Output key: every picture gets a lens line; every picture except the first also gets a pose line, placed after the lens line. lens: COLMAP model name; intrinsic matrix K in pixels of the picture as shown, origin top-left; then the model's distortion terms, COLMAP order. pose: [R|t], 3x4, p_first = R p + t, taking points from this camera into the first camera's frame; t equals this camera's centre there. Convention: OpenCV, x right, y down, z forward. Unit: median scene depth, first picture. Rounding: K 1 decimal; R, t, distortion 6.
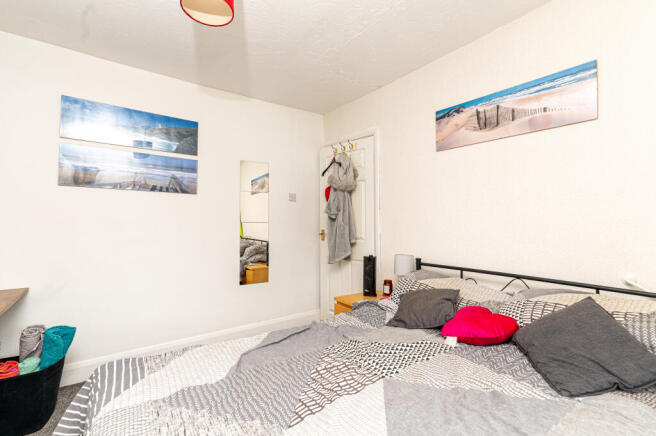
lens RADIAL K [[295.8, 0, 326.2], [0, 295.8, 218.6], [0, 0, 1]] dist [-0.000891, -0.002599]
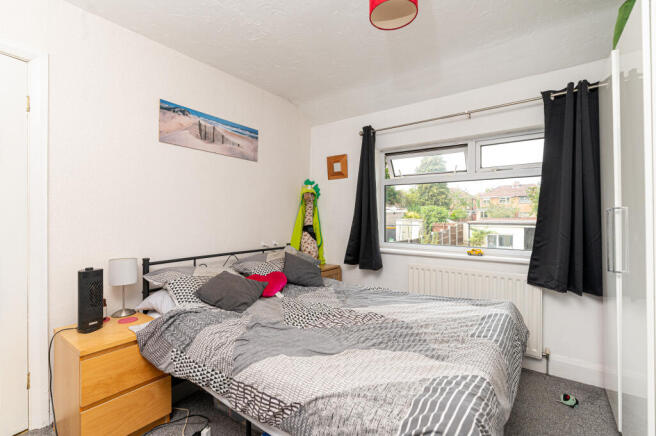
lens RADIAL K [[295.8, 0, 321.3], [0, 295.8, 217.8], [0, 0, 1]] dist [-0.000891, -0.002599]
pose [[-0.301035, -0.001914, 0.953611, -0.757743], [-0.008078, 0.999967, -0.000543, 0.013641], [-0.953579, -0.007866, -0.301040, 0.881412]]
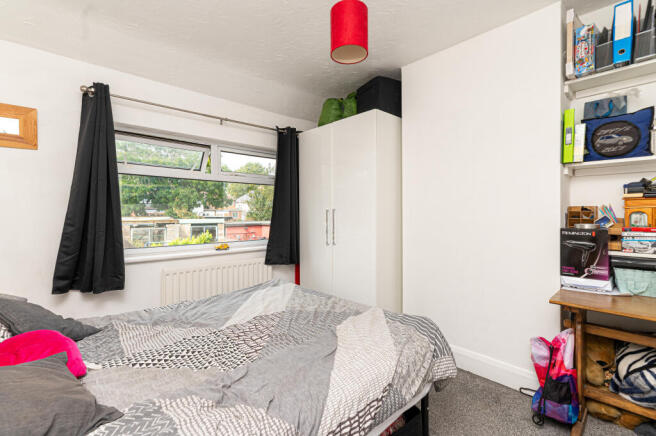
lens RADIAL K [[295.8, 0, 324.0], [0, 295.8, 215.1], [0, 0, 1]] dist [-0.000891, -0.002599]
pose [[-0.992713, 0.004365, -0.120422, -0.074061], [0.004923, 0.999979, -0.004332, 0.013282], [0.120400, -0.004893, -0.992713, 1.306100]]
